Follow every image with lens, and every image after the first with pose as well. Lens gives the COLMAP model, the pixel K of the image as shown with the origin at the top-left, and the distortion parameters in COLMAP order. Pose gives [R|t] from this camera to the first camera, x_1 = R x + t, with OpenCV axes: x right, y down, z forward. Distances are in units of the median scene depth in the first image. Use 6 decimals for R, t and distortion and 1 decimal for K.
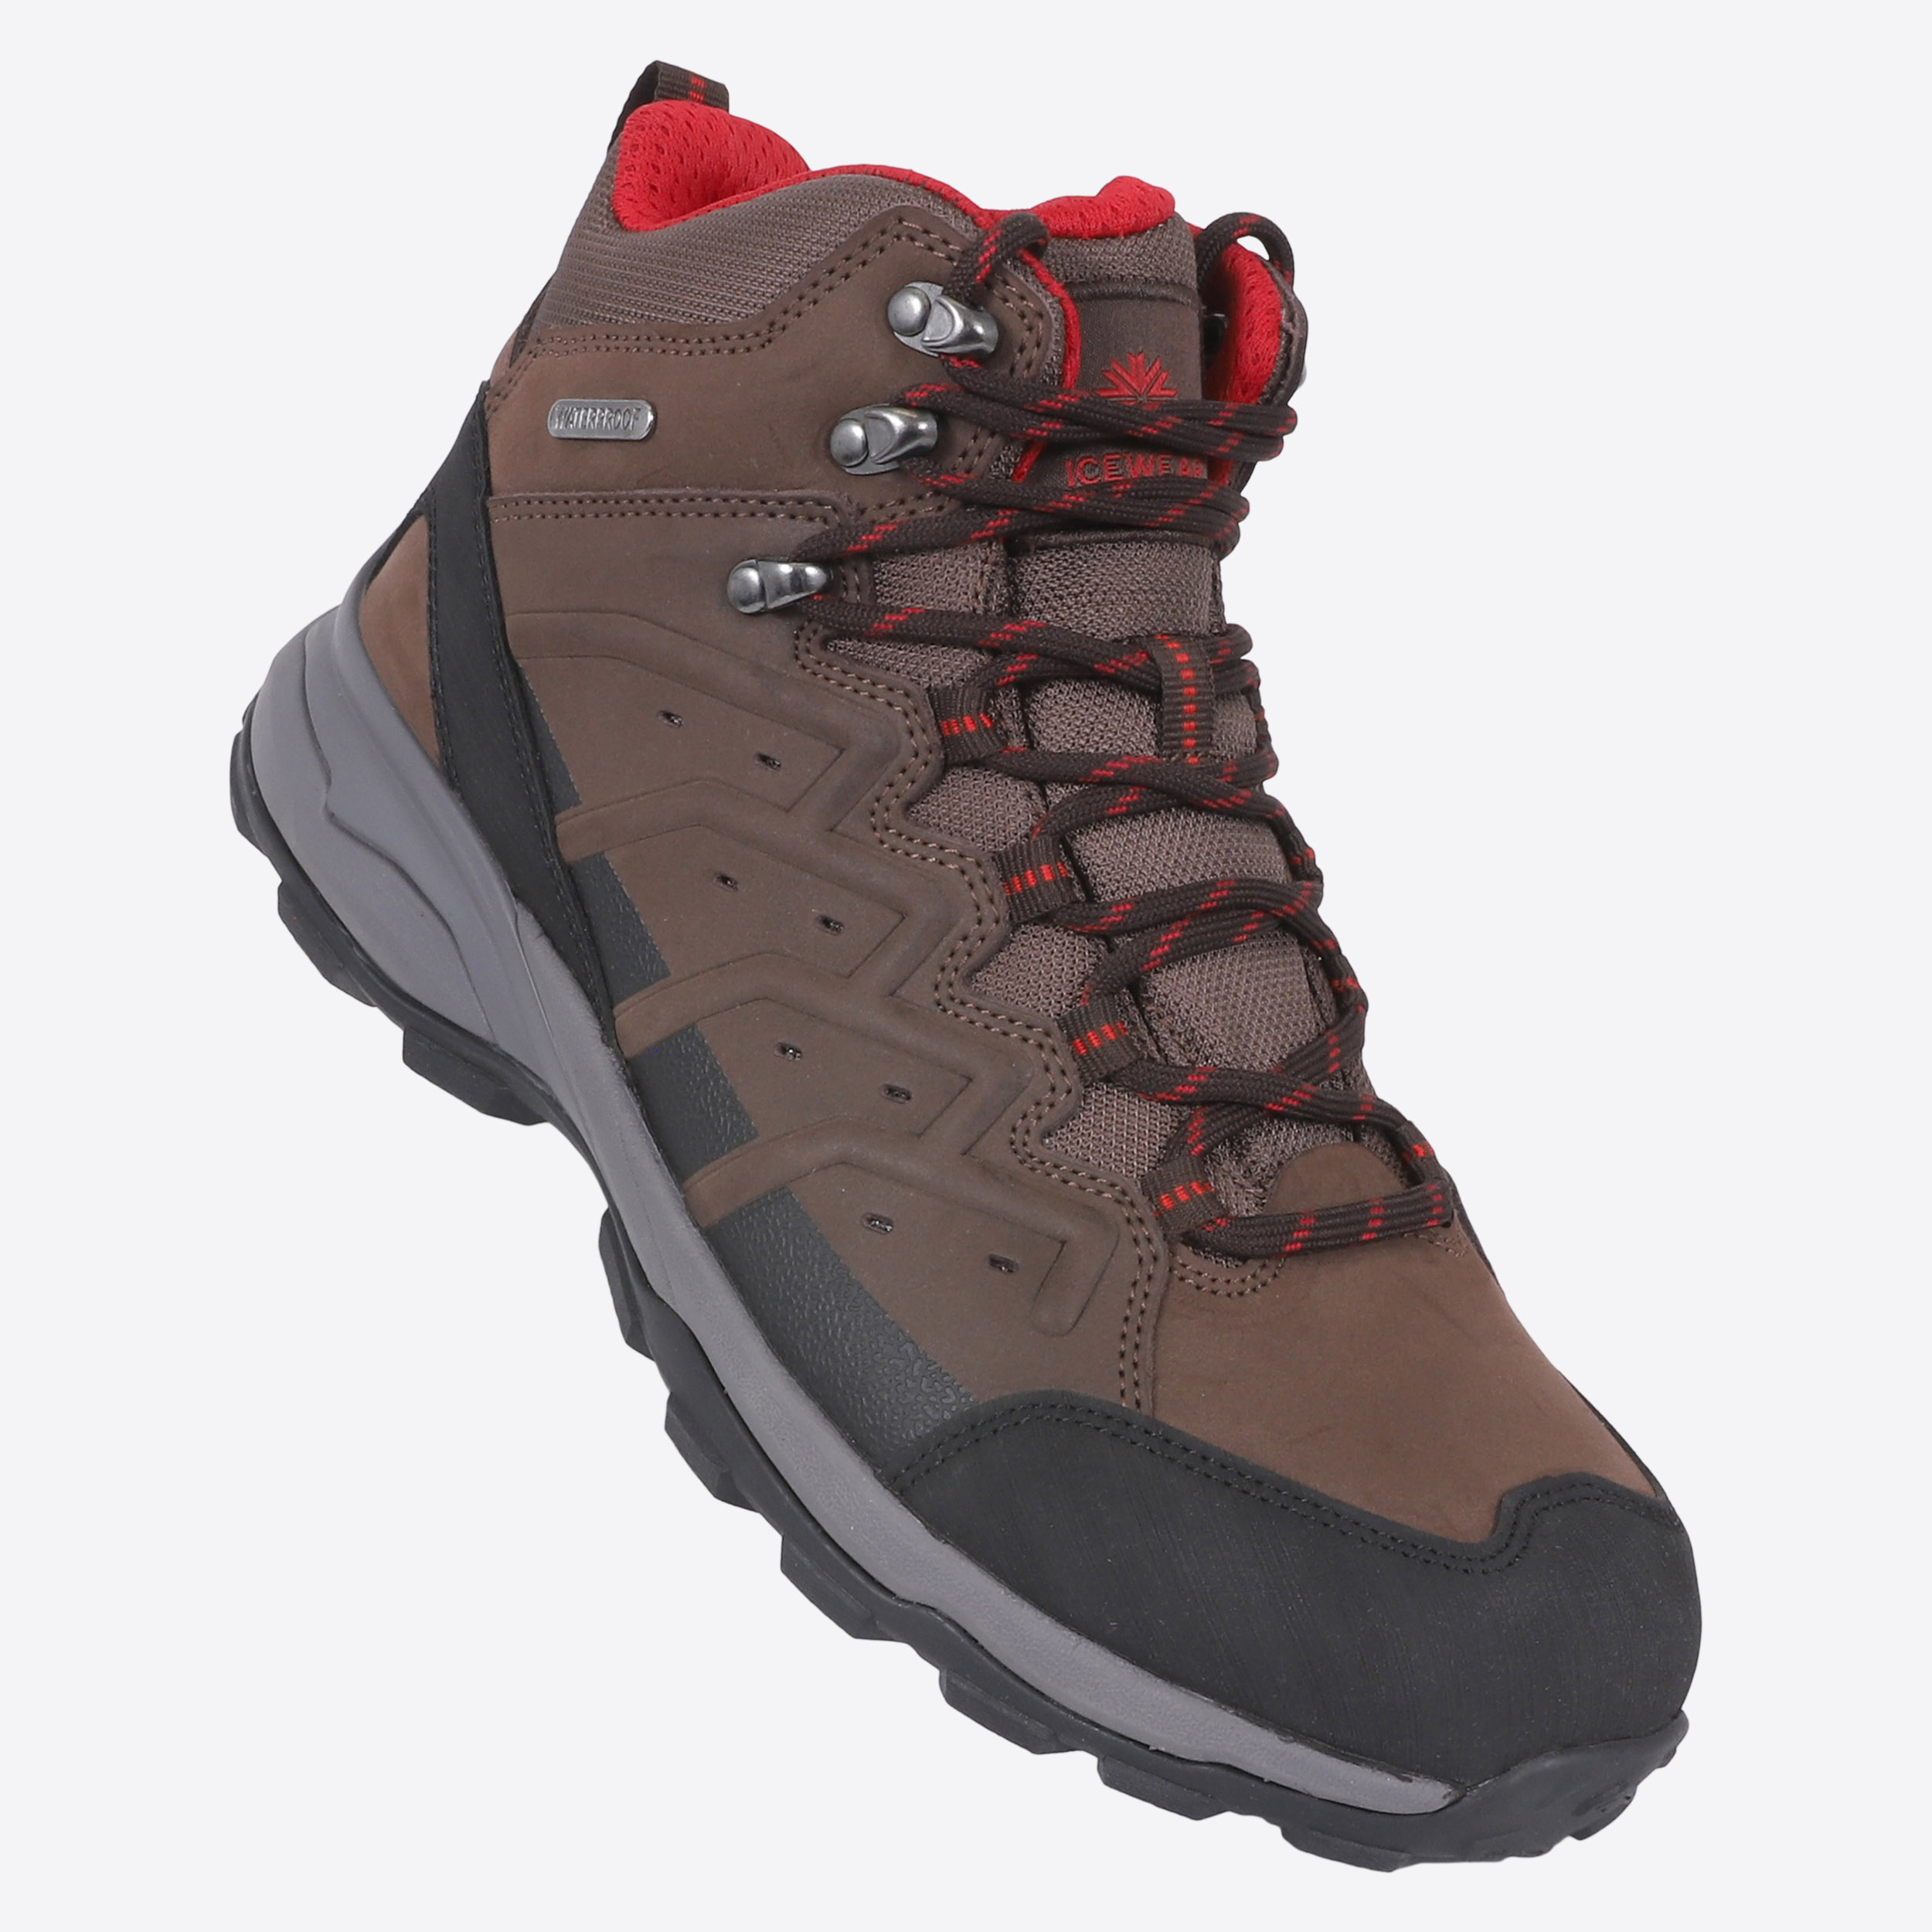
lens RADIAL K [[3759.2, 0, 872.5], [0, 3759.2, 1038.0], [0, 0, 1]] dist [-0.032387, -0.143386]
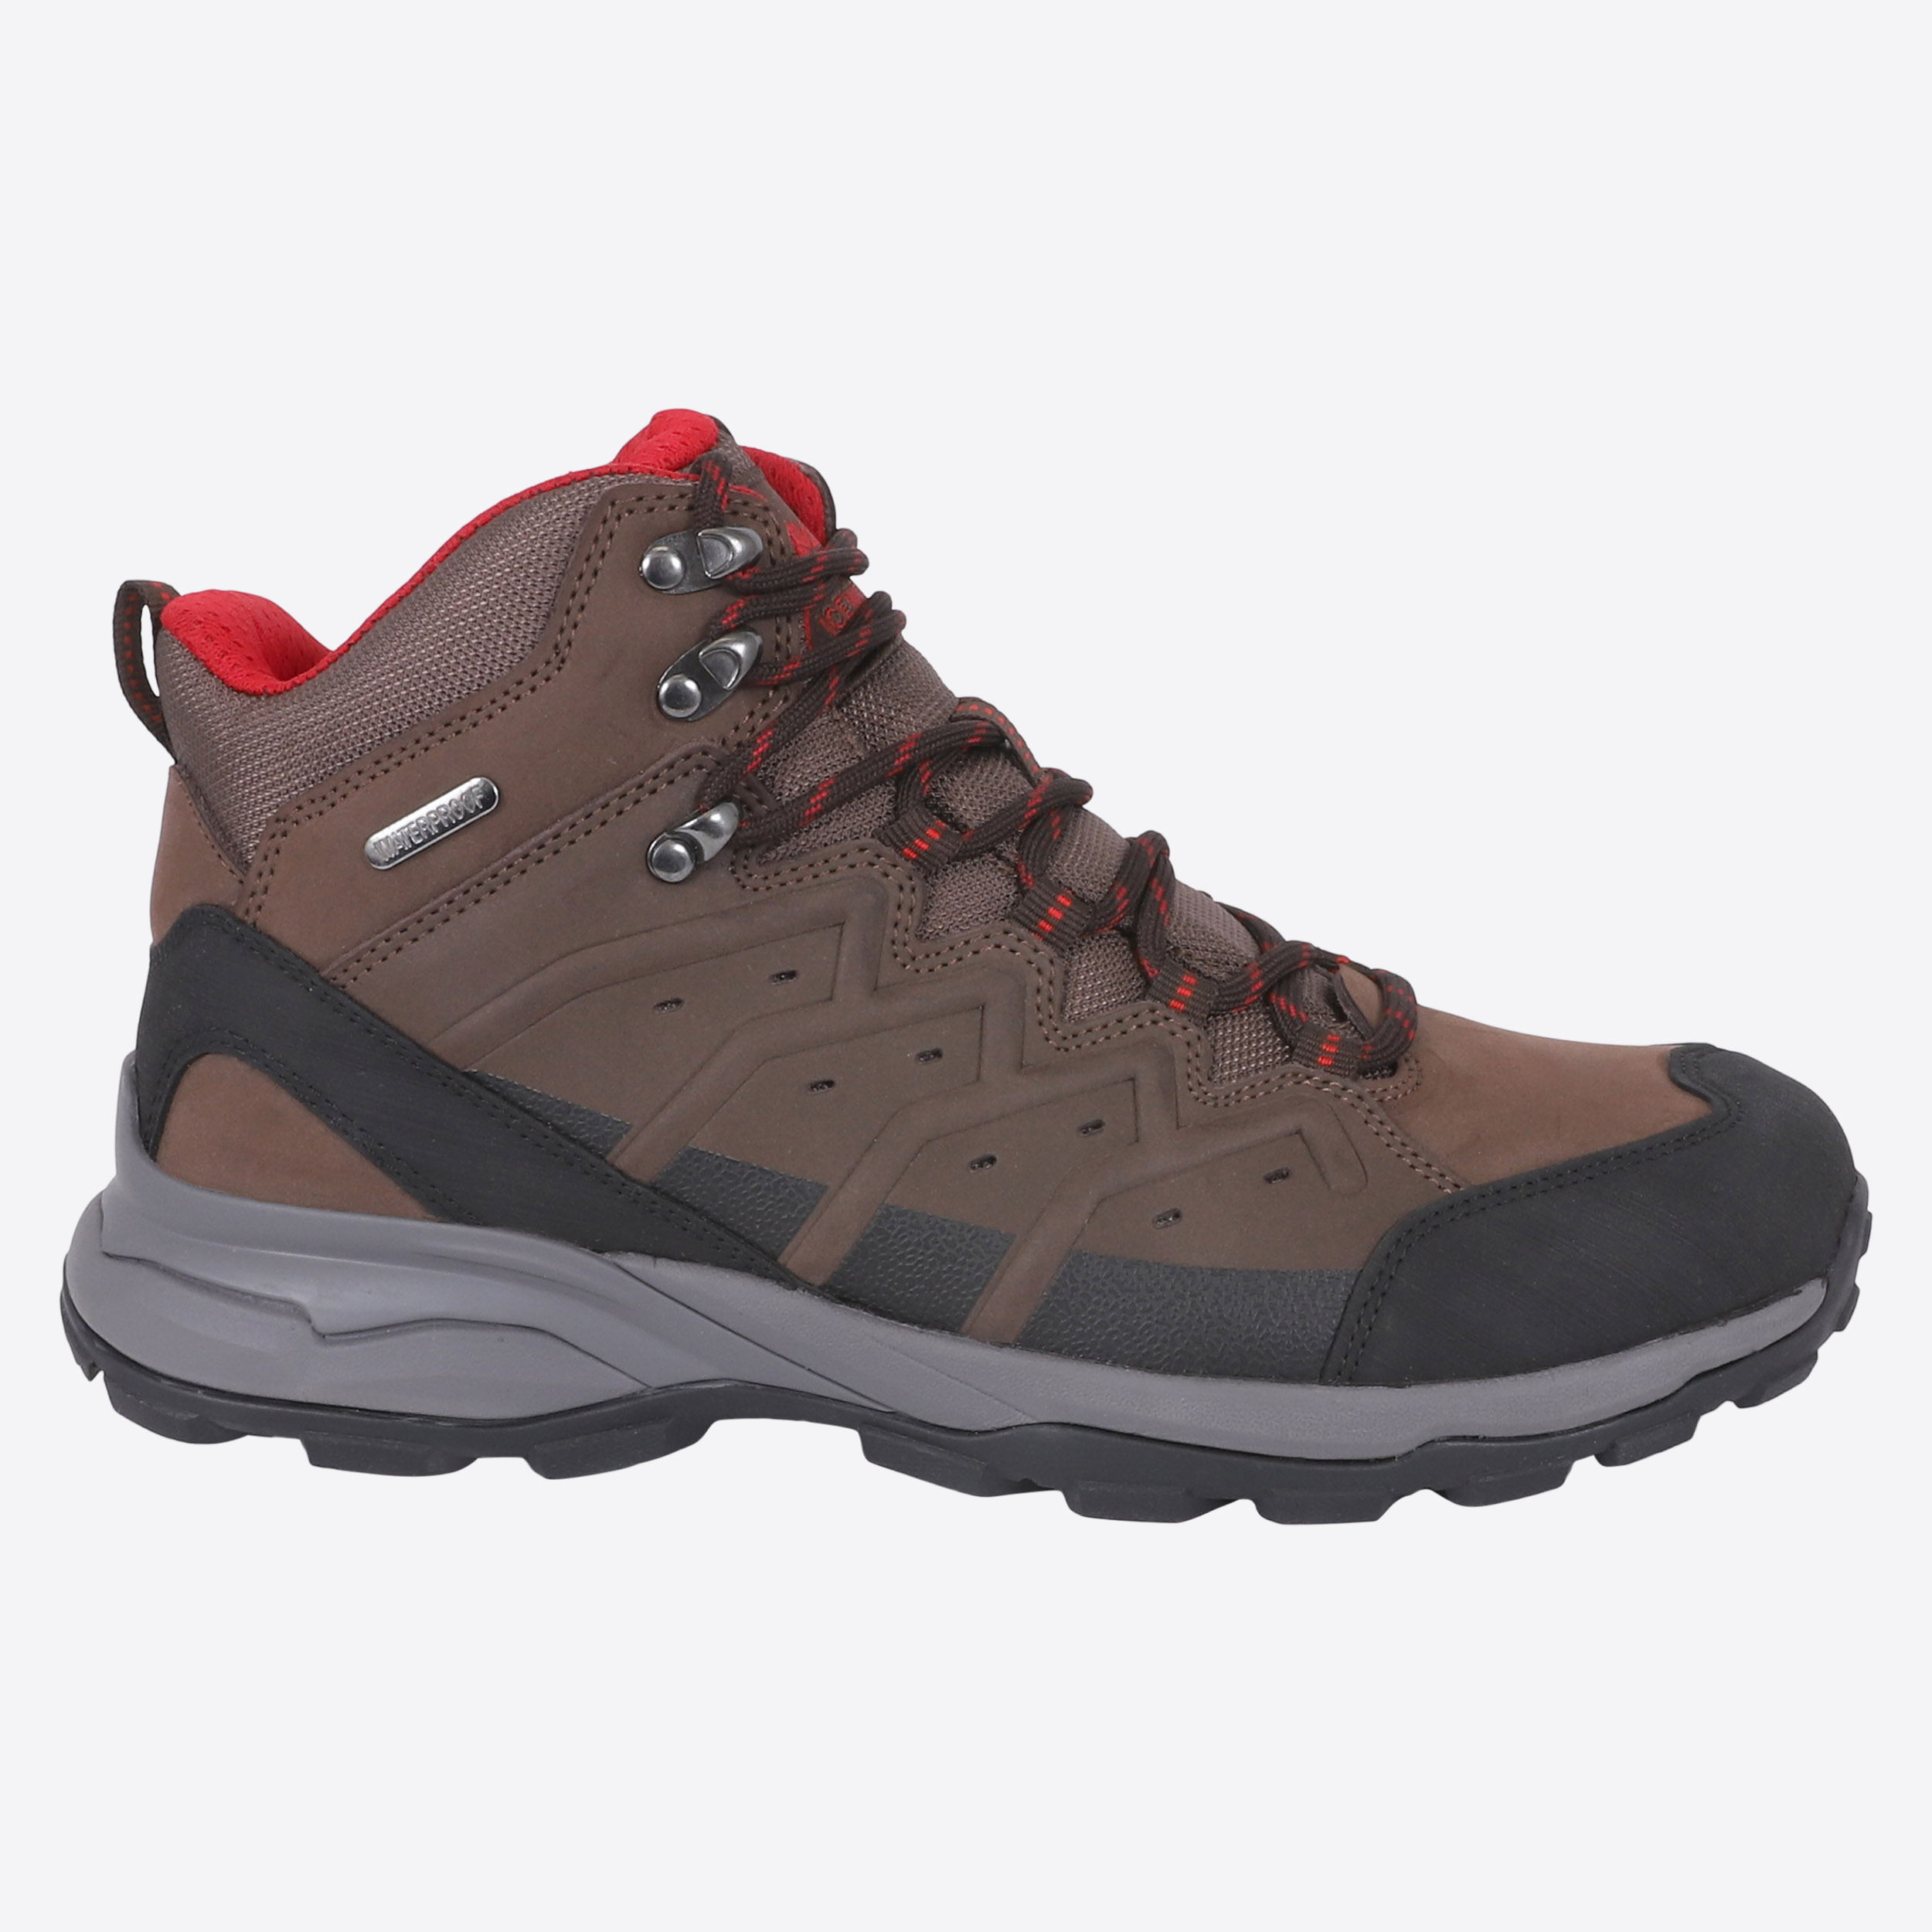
lens RADIAL K [[3759.2, 0, 872.5], [0, 3759.2, 1038.0], [0, 0, 1]] dist [-0.032387, -0.143386]
pose [[0.672207, -0.523539, 0.523493, -0.603416], [0.591718, 0.804880, 0.045138, -0.094929], [-0.444981, 0.279418, 0.850833, 0.064103]]
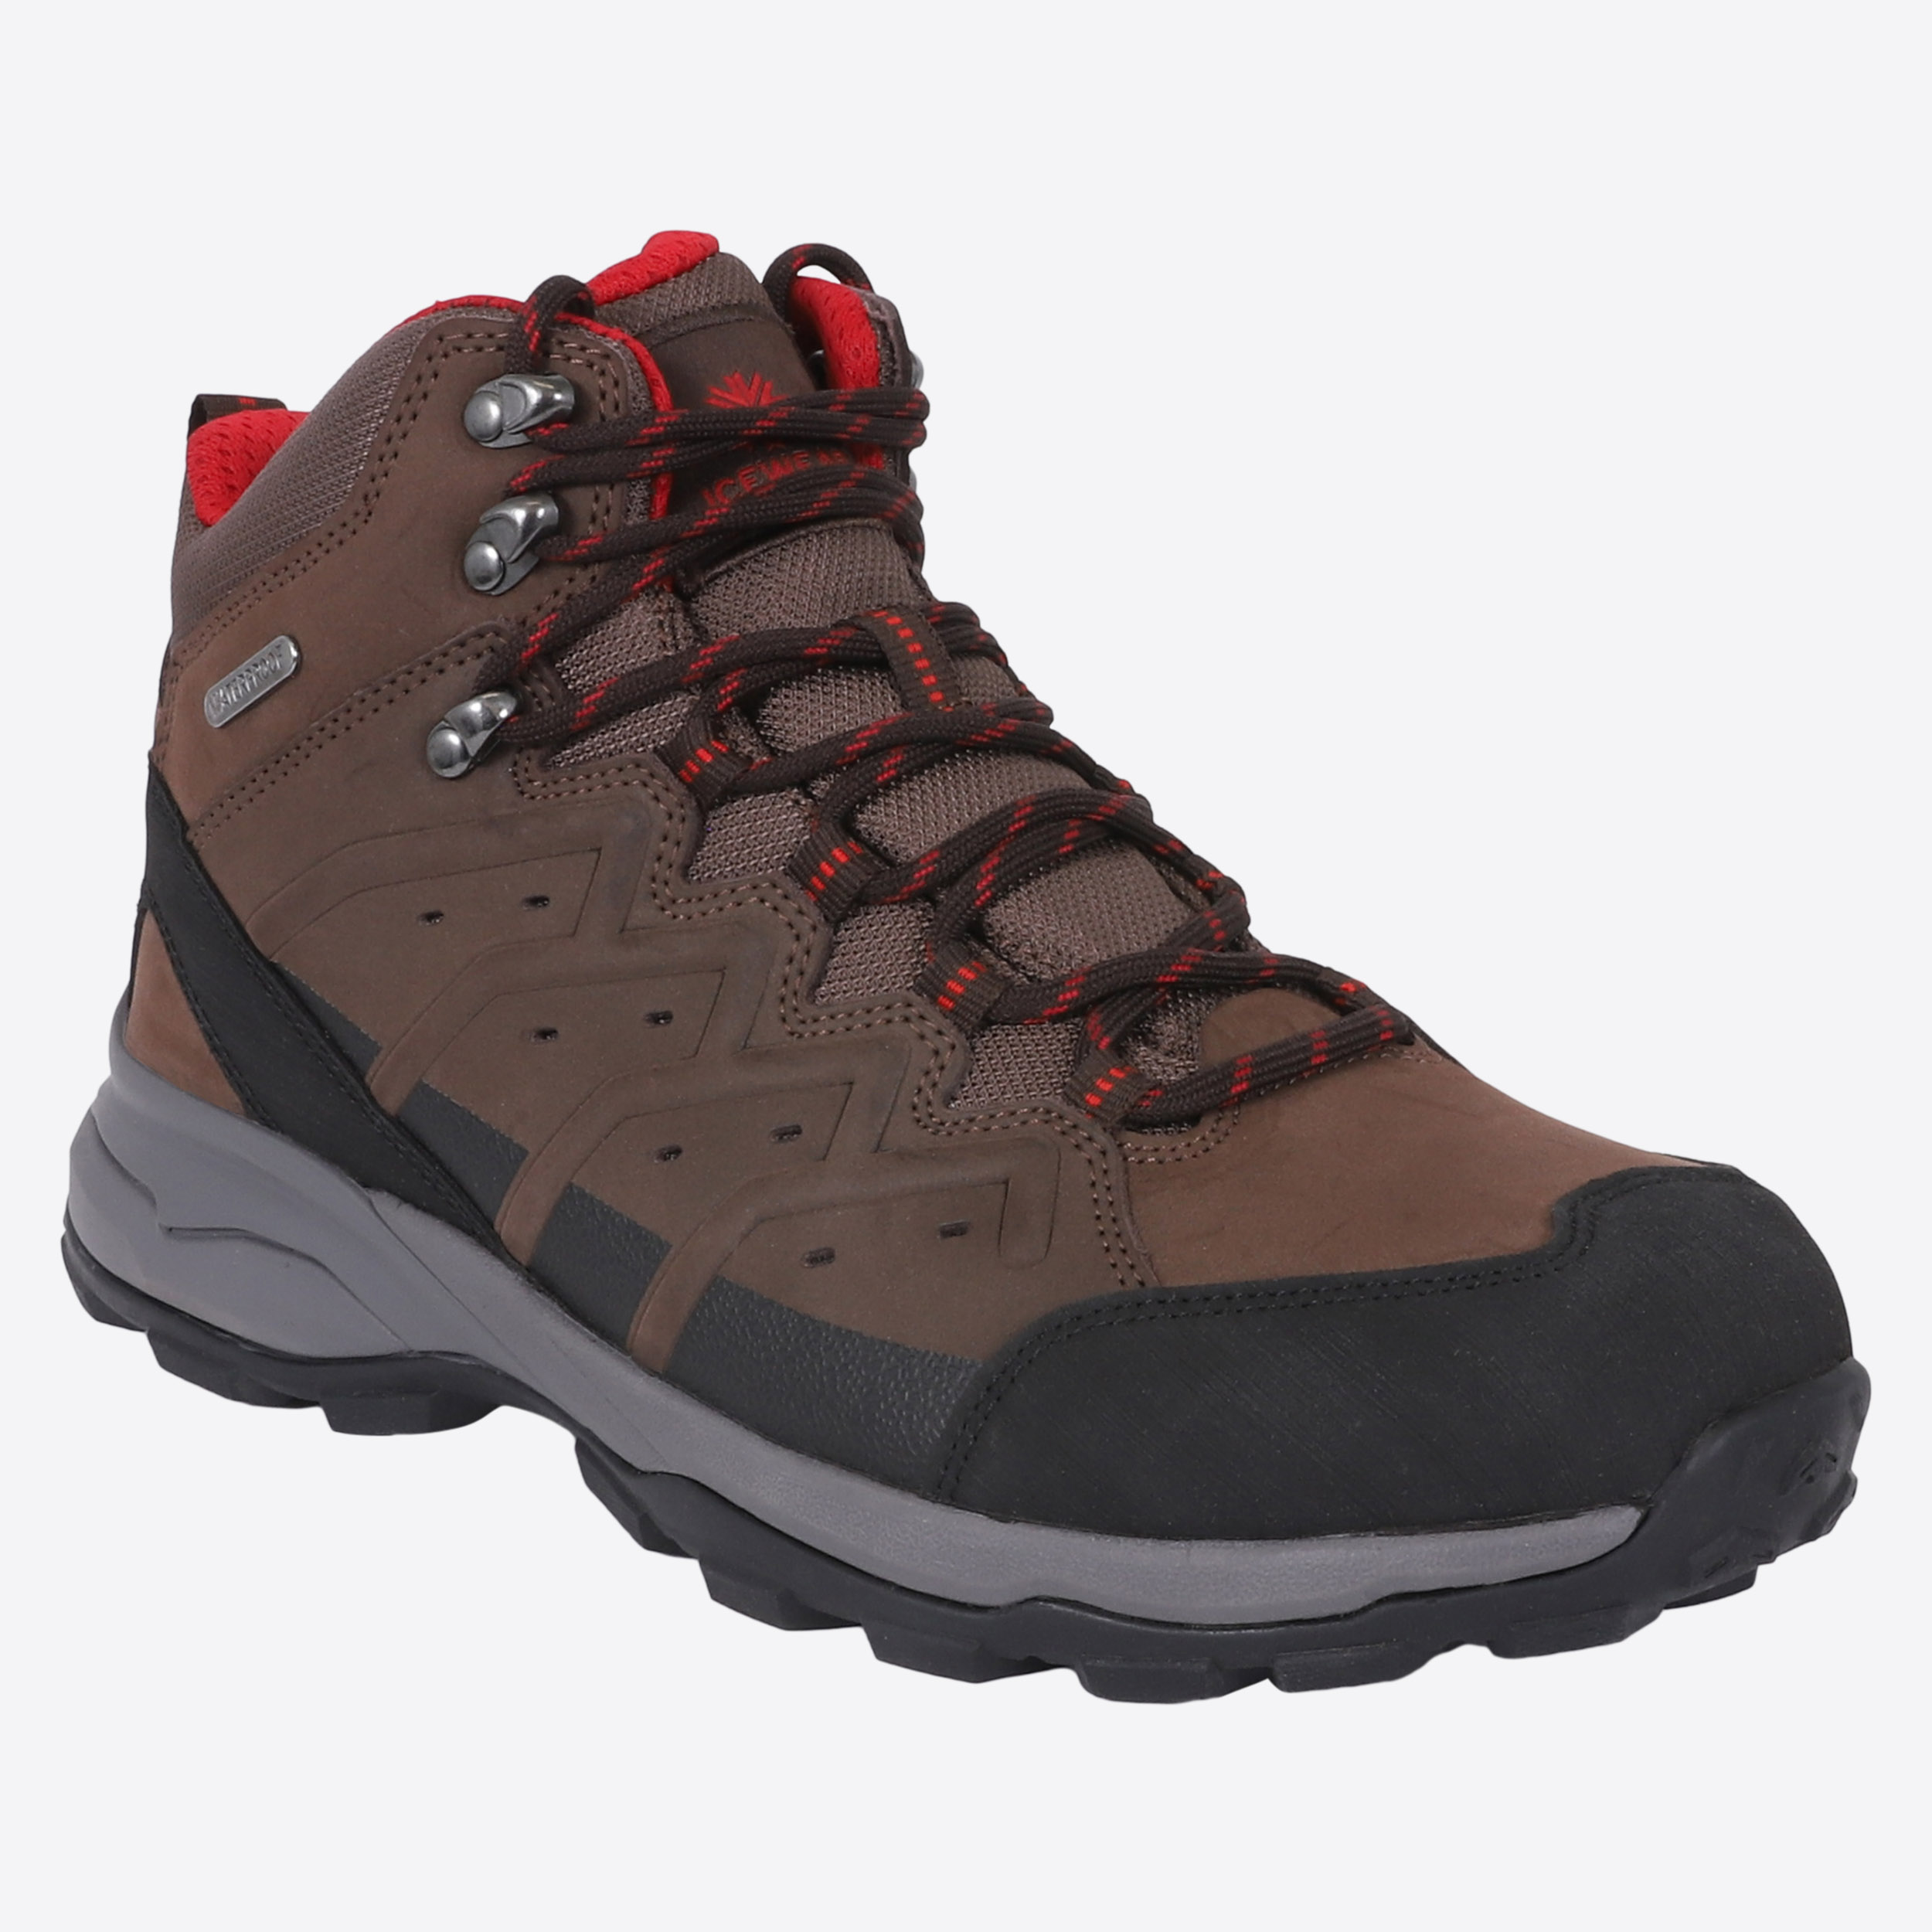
lens RADIAL K [[4220.2, 0, 966.0], [0, 4220.2, 966.0], [0, 0, 1]] dist [-0.063513, 0.491461]
pose [[0.912646, -0.406194, 0.045650, 0.015692], [0.404090, 0.879778, -0.250404, 0.250926], [0.061551, 0.246977, 0.967065, -0.003554]]
